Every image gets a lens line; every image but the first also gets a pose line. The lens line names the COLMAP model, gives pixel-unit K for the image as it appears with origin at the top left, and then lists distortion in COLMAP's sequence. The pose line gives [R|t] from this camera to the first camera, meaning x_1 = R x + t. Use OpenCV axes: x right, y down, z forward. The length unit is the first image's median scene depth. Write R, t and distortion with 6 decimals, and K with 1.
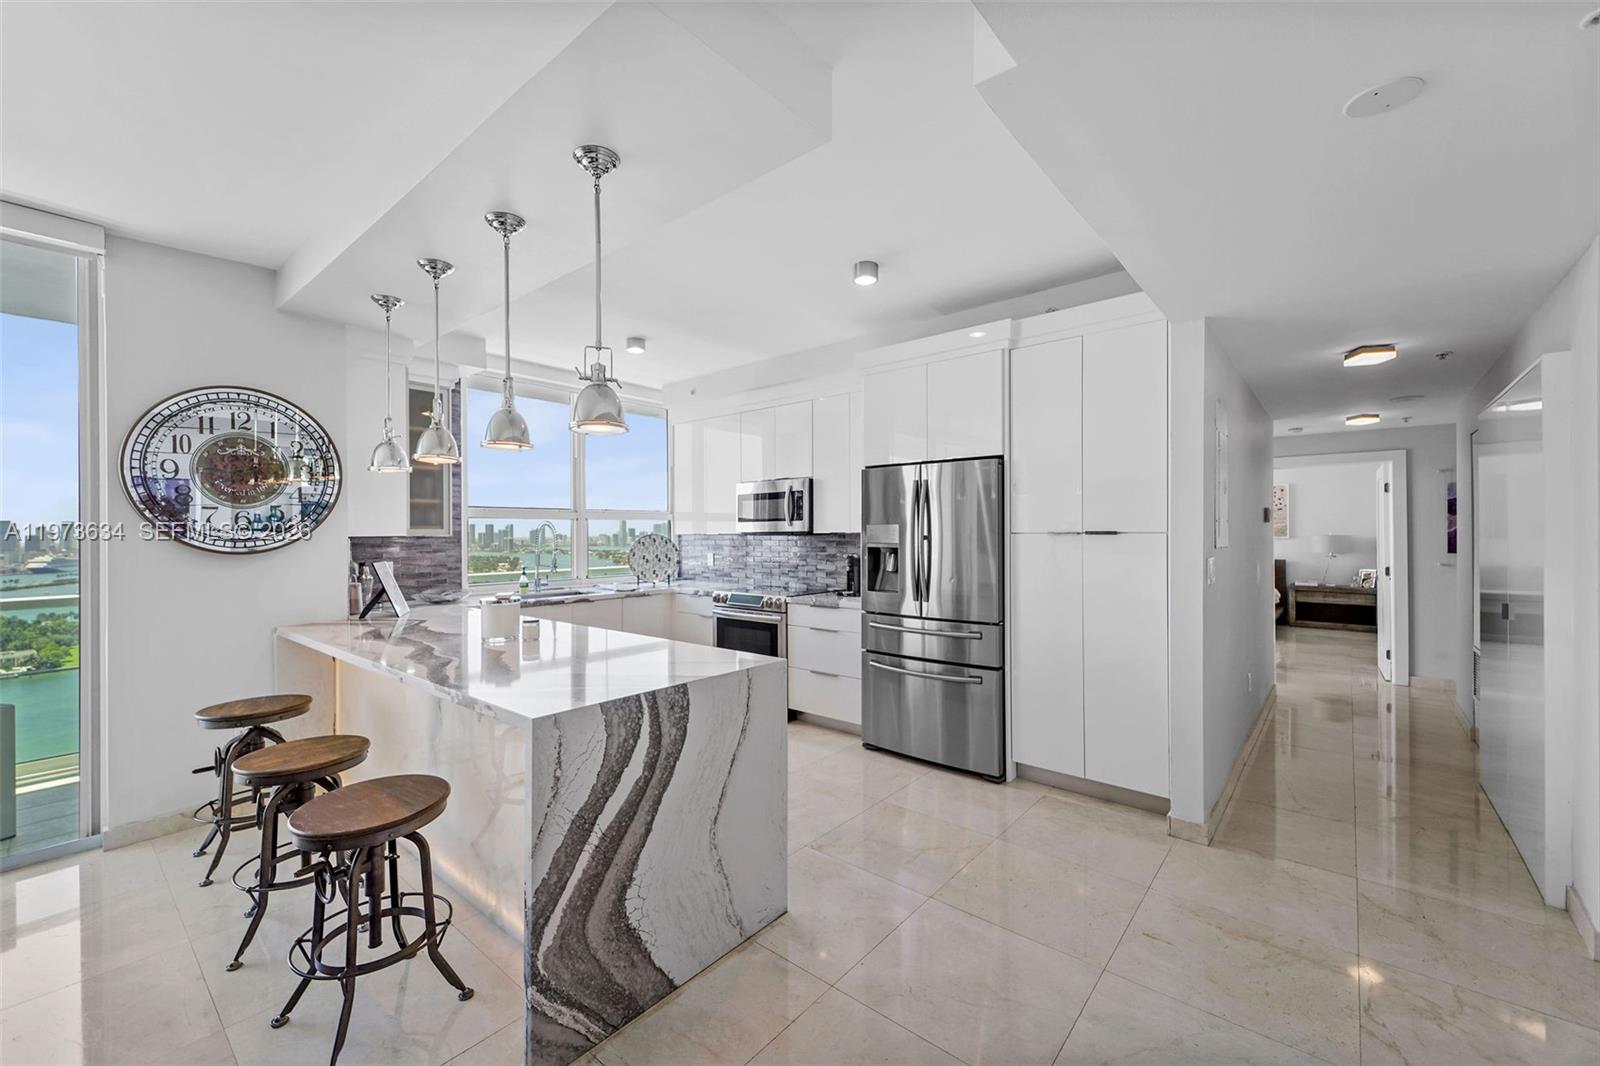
lens RADIAL K [[641.1, 0, 799.2], [0, 641.1, 529.7], [0, 0, 1]] dist [0.020189, -0.007008]
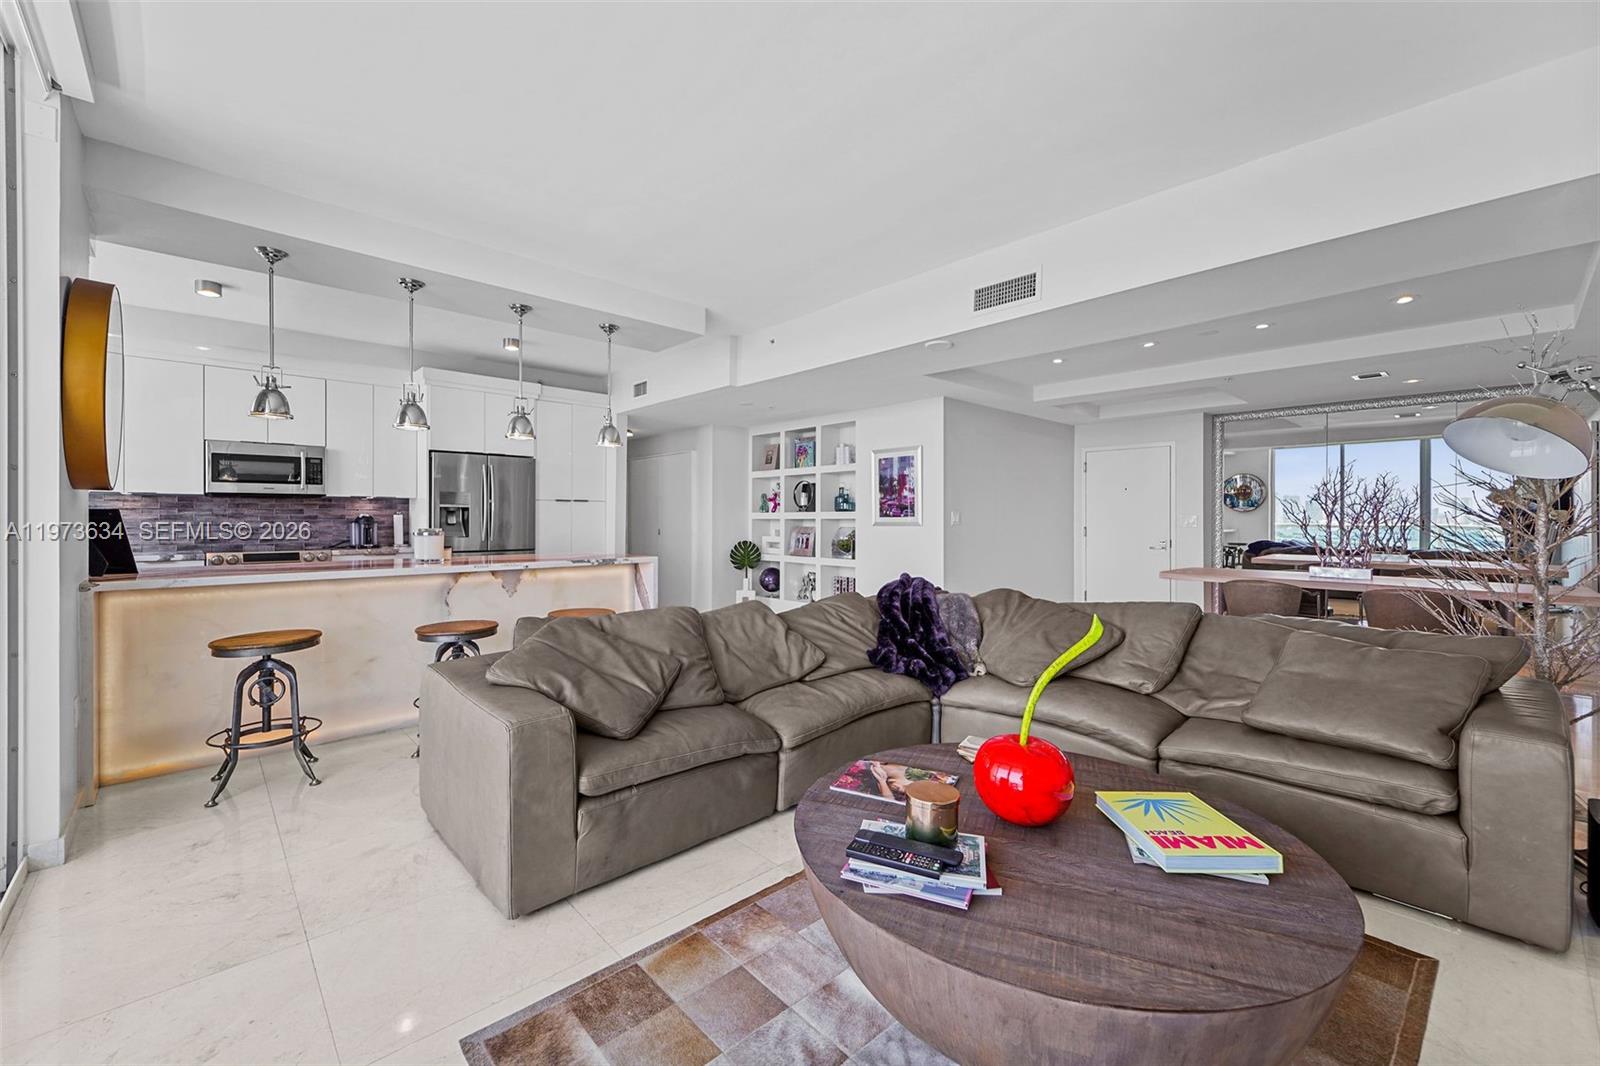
lens RADIAL K [[645.6, 0, 802.4], [0, 645.6, 515.7], [0, 0, 1]] dist [0.021491, -0.007401]
pose [[0.114323, 0.010855, 0.993384, -1.466495], [-0.004169, 0.999937, -0.010447, 0.069012], [-0.993435, -0.002947, 0.114361, 0.035064]]
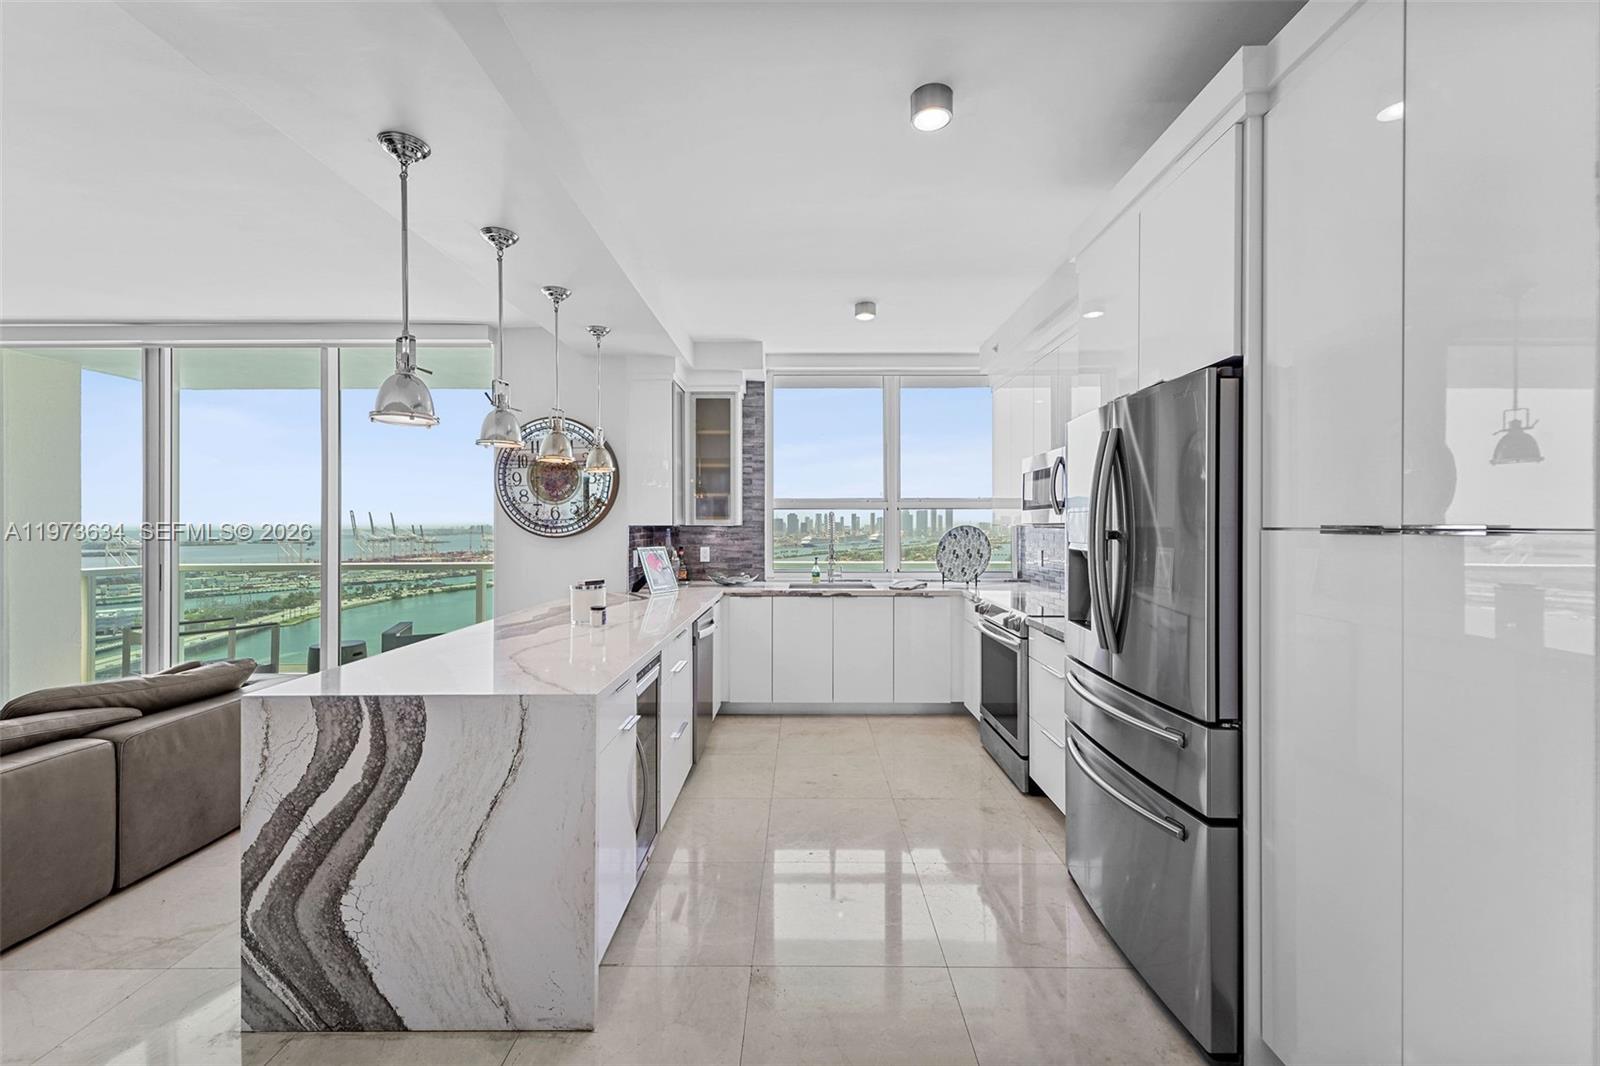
lens RADIAL K [[640.2, 0, 796.9], [0, 640.2, 525.8], [0, 0, 1]] dist [0.025268, -0.010062]
pose [[0.637592, 0.007897, -0.770334, 0.485409], [0.000658, 0.999942, 0.010795, -0.002400], [0.770374, -0.007390, 0.637550, 0.484120]]
